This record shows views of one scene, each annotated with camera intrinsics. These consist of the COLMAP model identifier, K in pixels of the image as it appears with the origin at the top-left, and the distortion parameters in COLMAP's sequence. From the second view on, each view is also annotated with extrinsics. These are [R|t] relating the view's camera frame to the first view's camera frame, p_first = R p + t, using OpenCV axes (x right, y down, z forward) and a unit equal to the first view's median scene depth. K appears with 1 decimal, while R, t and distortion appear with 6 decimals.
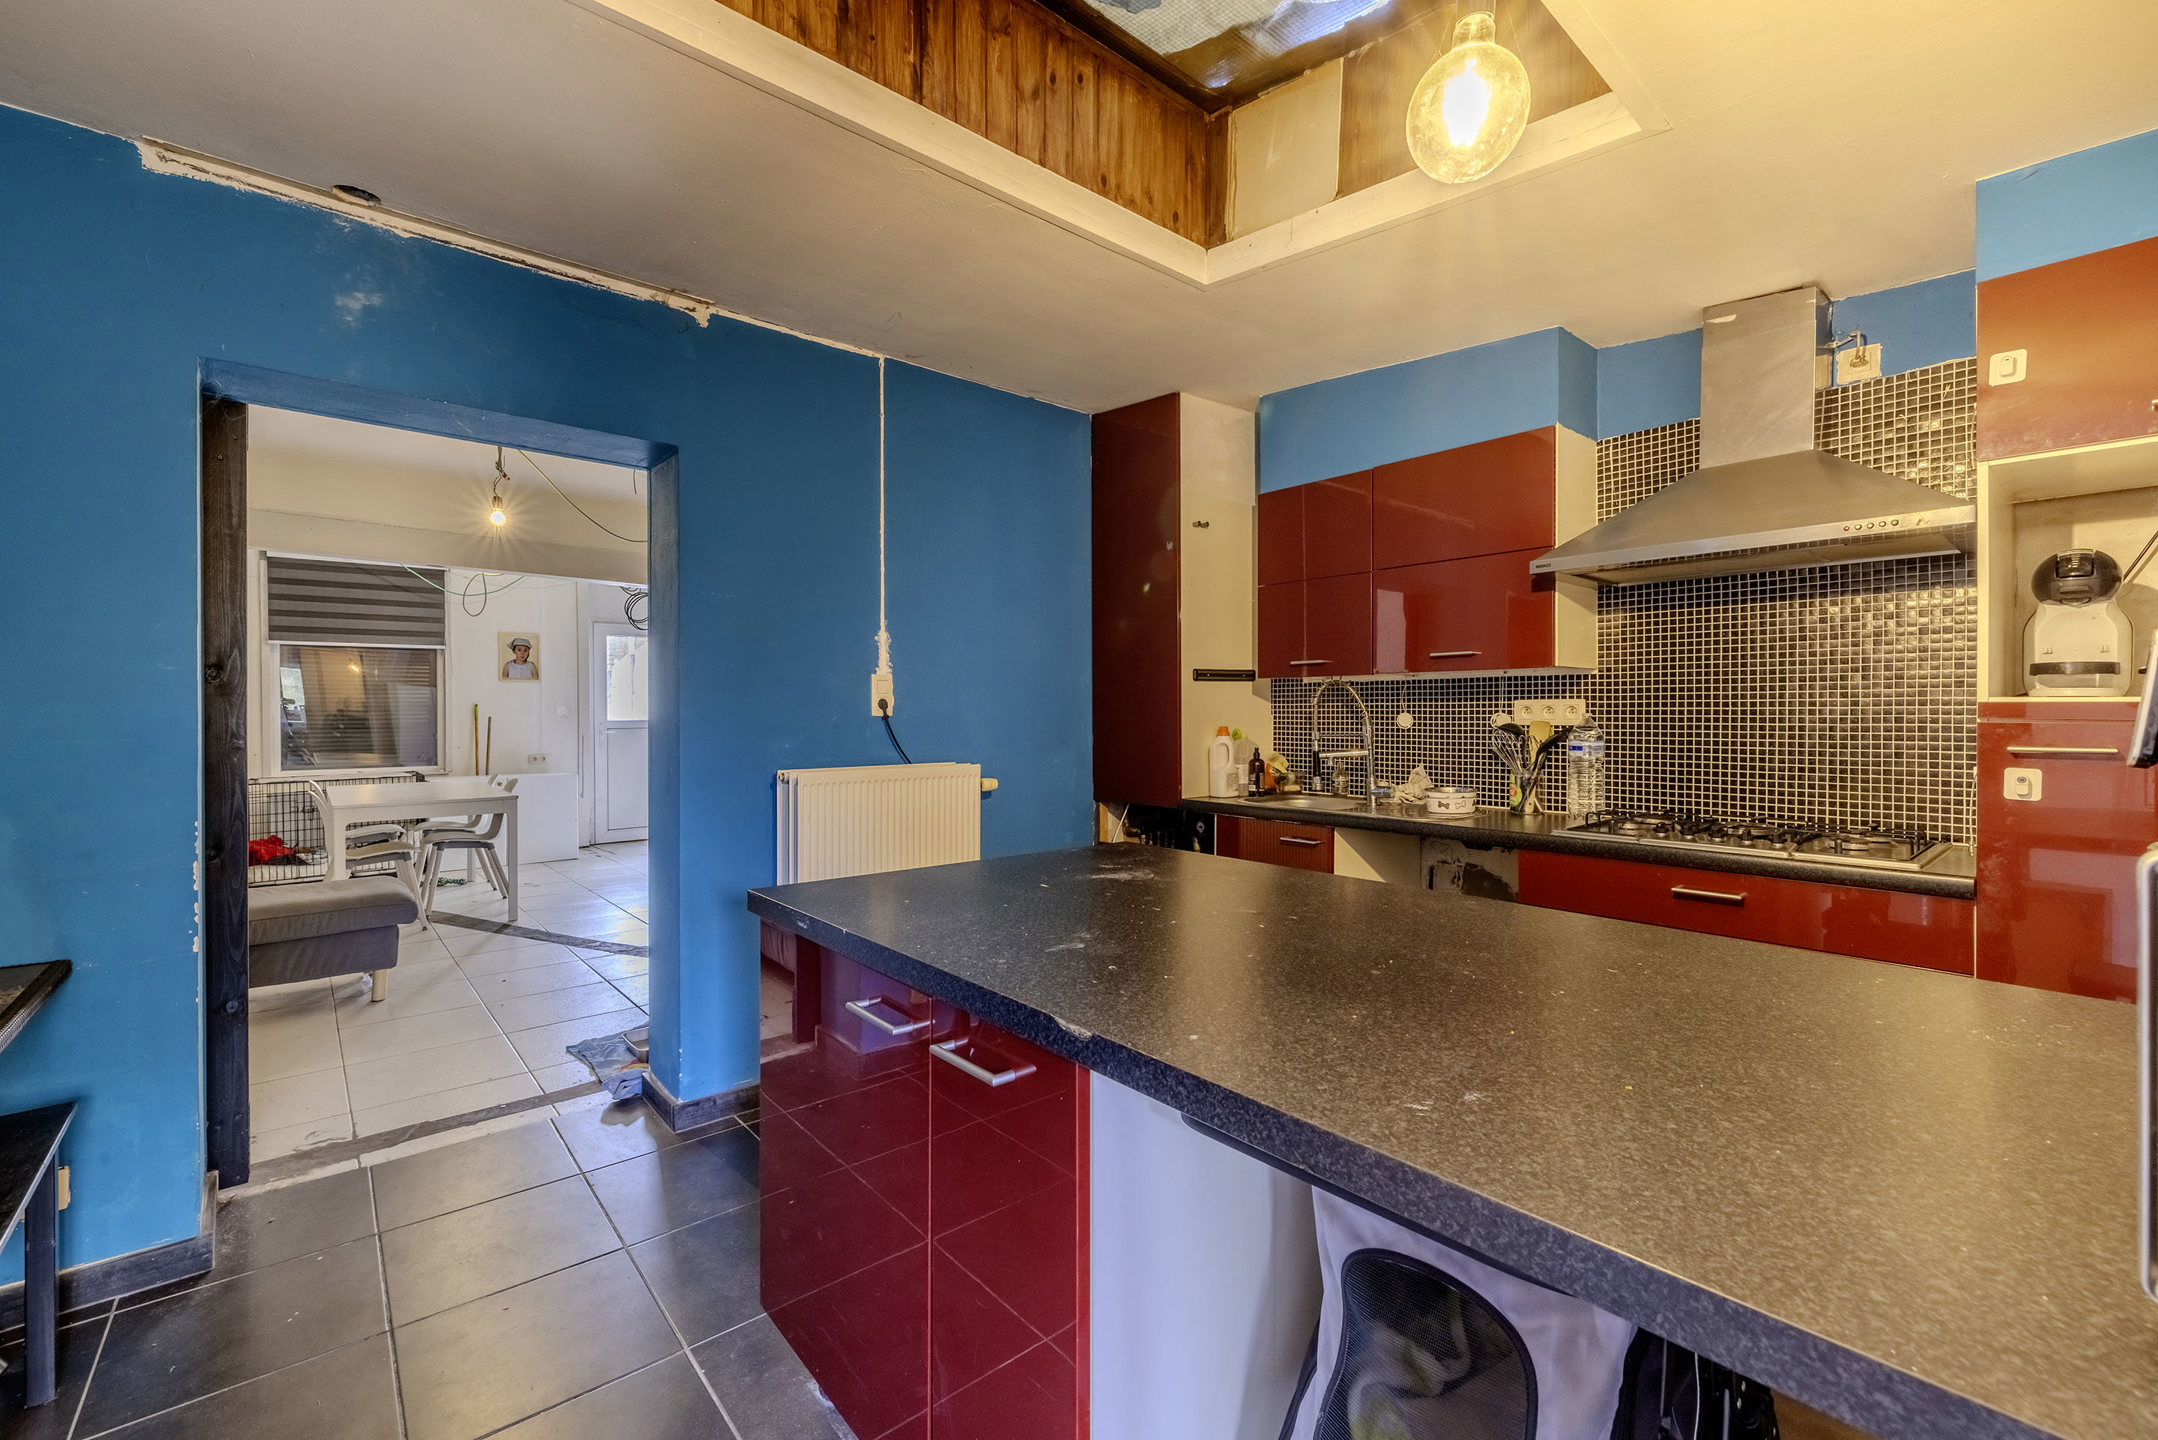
lens RADIAL K [[920.0, 0, 1083.9], [0, 920.0, 702.2], [0, 0, 1]] dist [-0.001681, -0.000087]
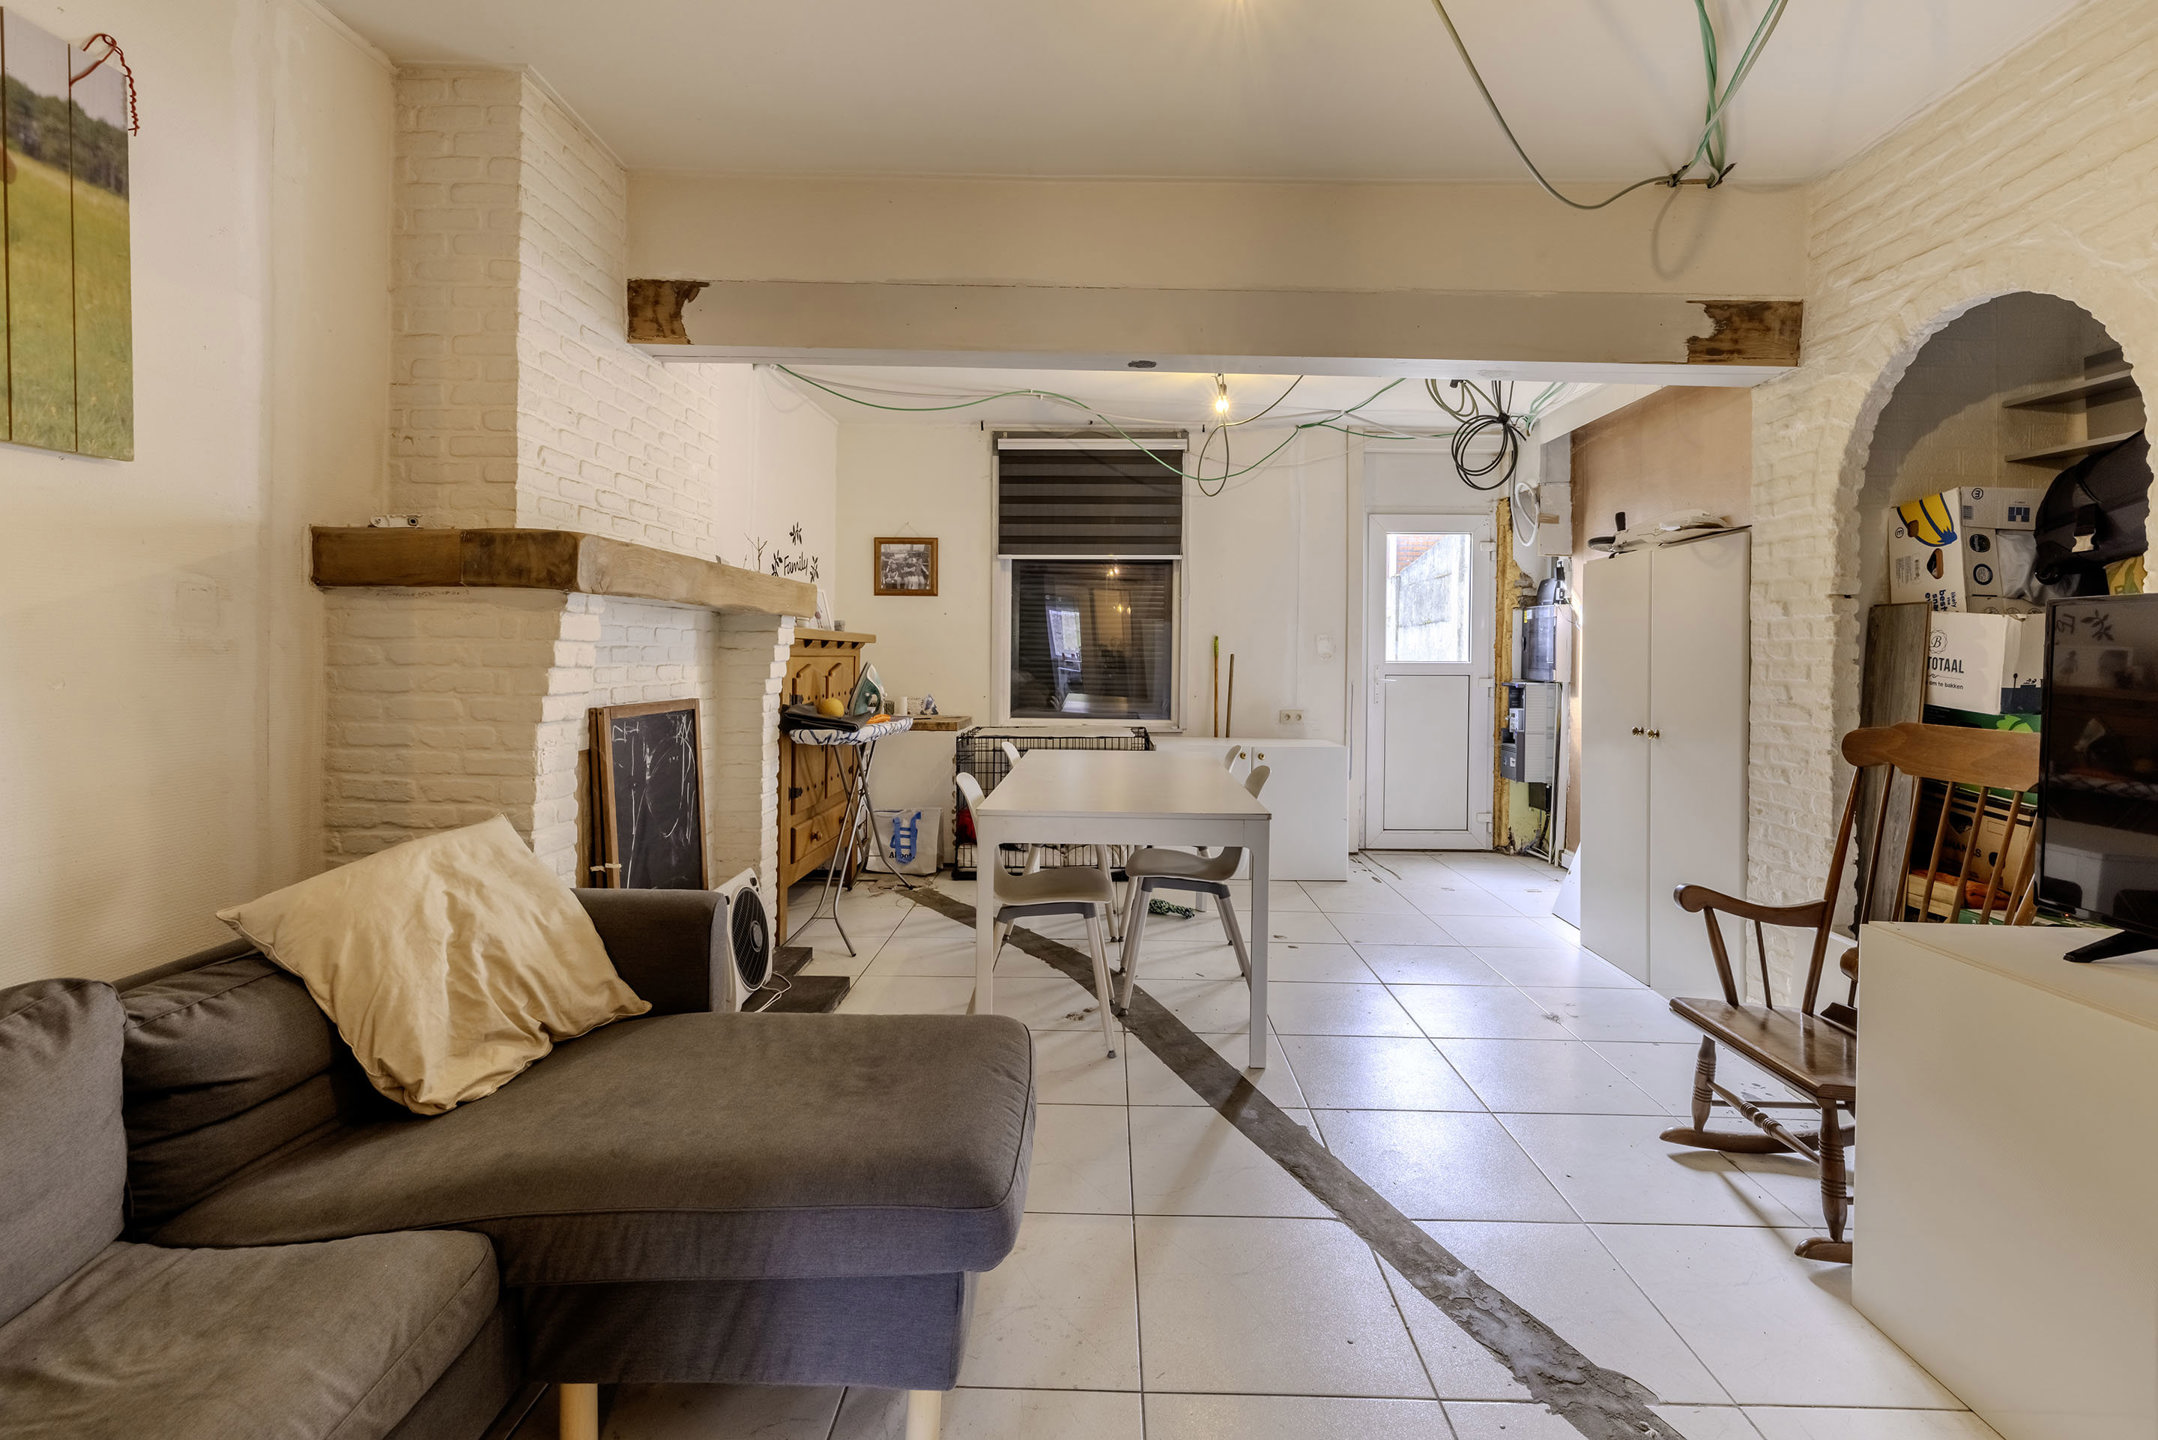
lens RADIAL K [[920.0, 0, 1083.9], [0, 920.0, 702.2], [0, 0, 1]] dist [-0.001681, -0.000087]
pose [[0.735570, 0.045044, -0.675950, -0.295062], [-0.002937, 0.997990, 0.063308, 0.009435], [0.677443, -0.044582, 0.734223, 0.472666]]
